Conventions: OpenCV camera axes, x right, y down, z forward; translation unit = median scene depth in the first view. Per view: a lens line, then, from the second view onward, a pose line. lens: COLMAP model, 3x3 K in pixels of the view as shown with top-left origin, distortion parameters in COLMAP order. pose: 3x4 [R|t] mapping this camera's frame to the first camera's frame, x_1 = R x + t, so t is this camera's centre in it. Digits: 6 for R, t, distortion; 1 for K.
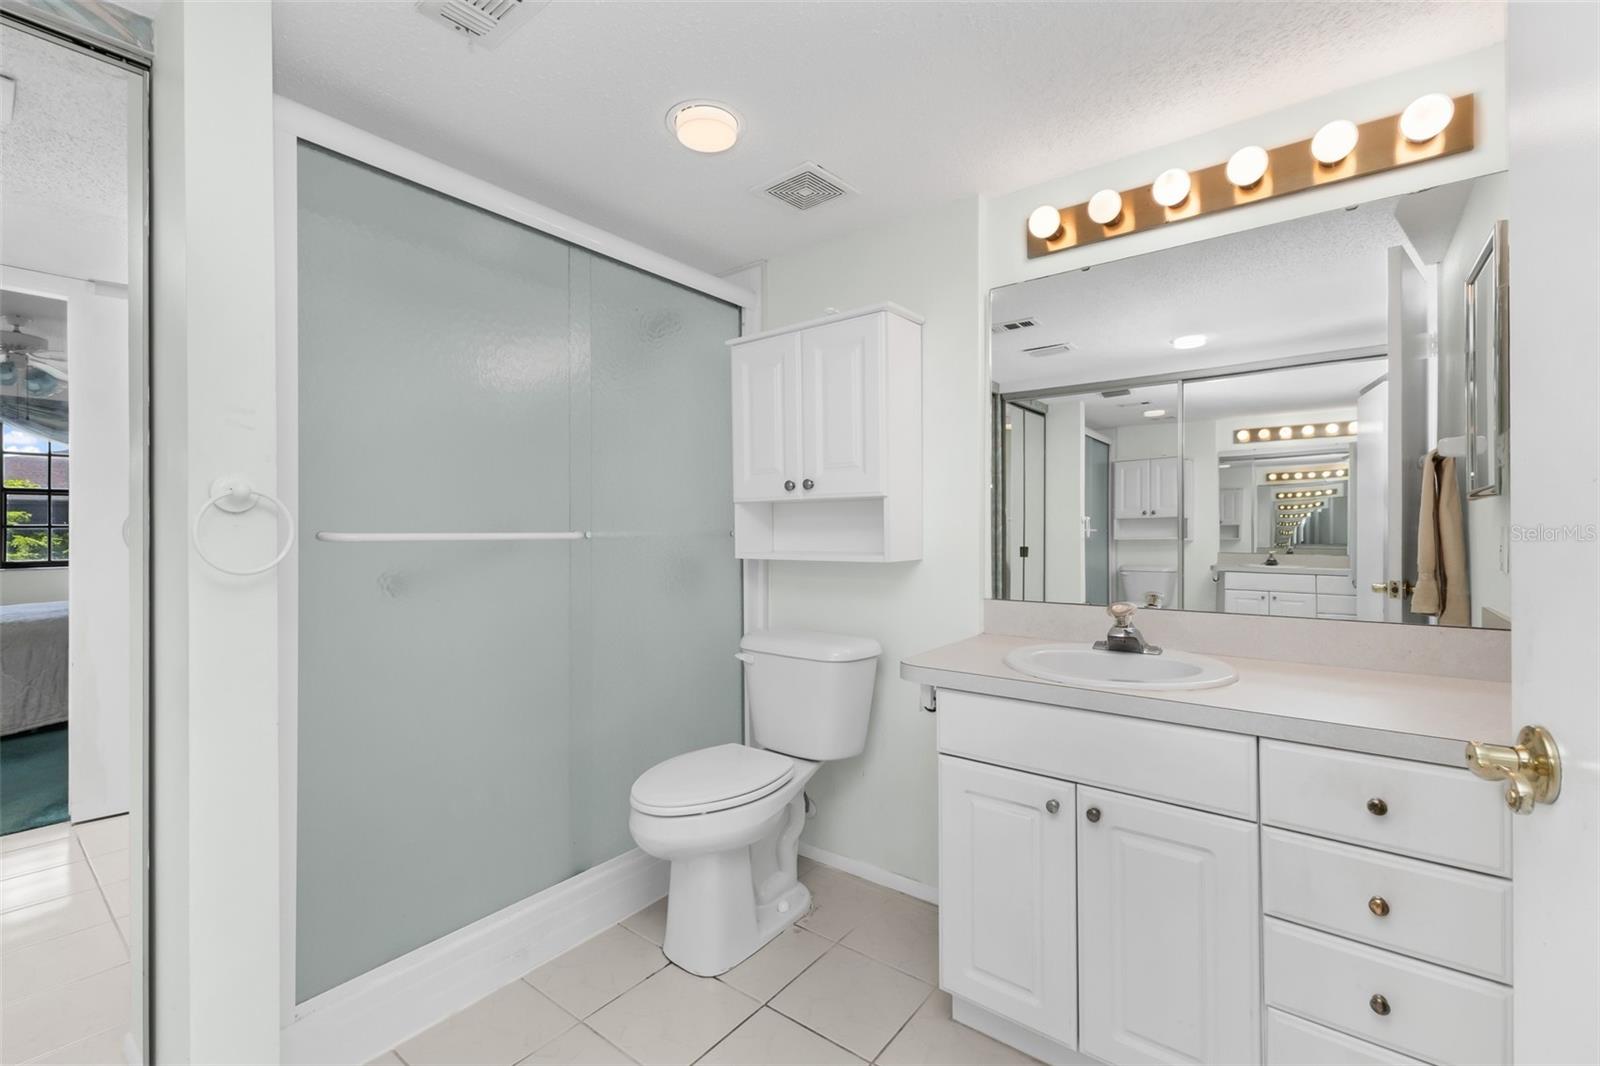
lens RADIAL K [[706.3, 0, 801.4], [0, 706.3, 530.1], [0, 0, 1]] dist [0.011022, -0.000434]
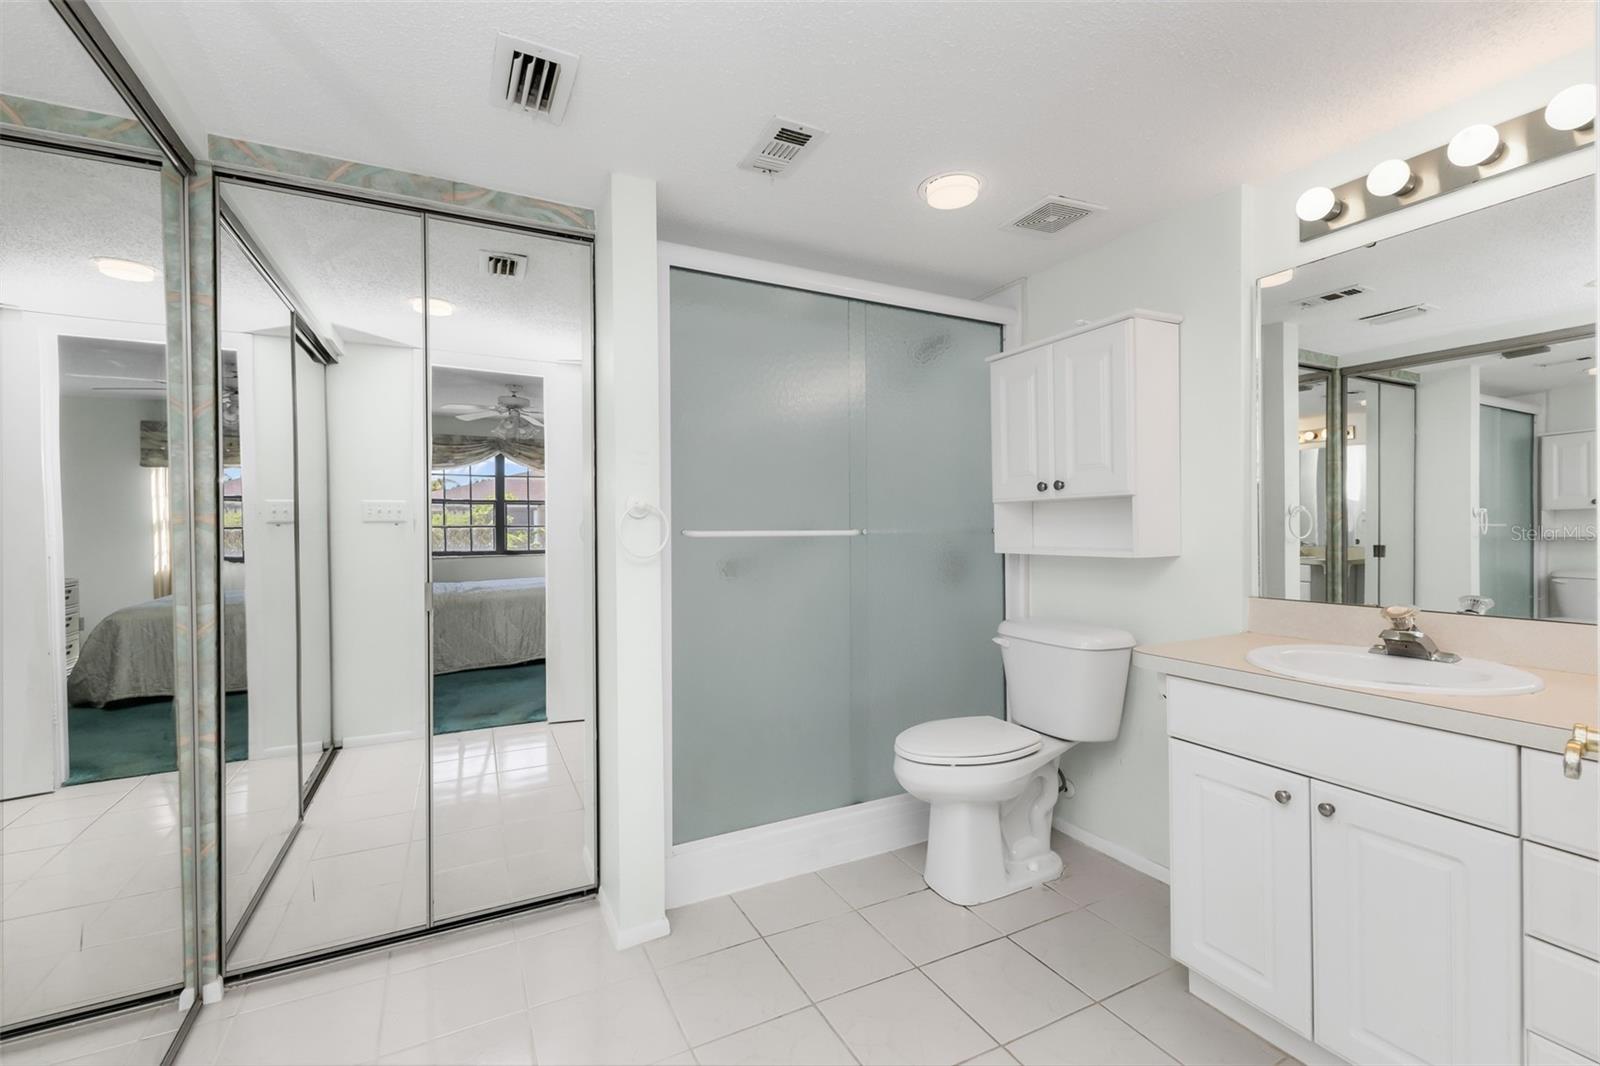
lens RADIAL K [[706.3, 0, 801.4], [0, 706.3, 530.1], [0, 0, 1]] dist [0.011022, -0.000434]
pose [[0.908359, -0.002202, -0.418186, 0.109917], [0.004226, 0.999983, 0.003914, -0.001711], [0.418170, -0.005323, 0.908353, -0.158927]]
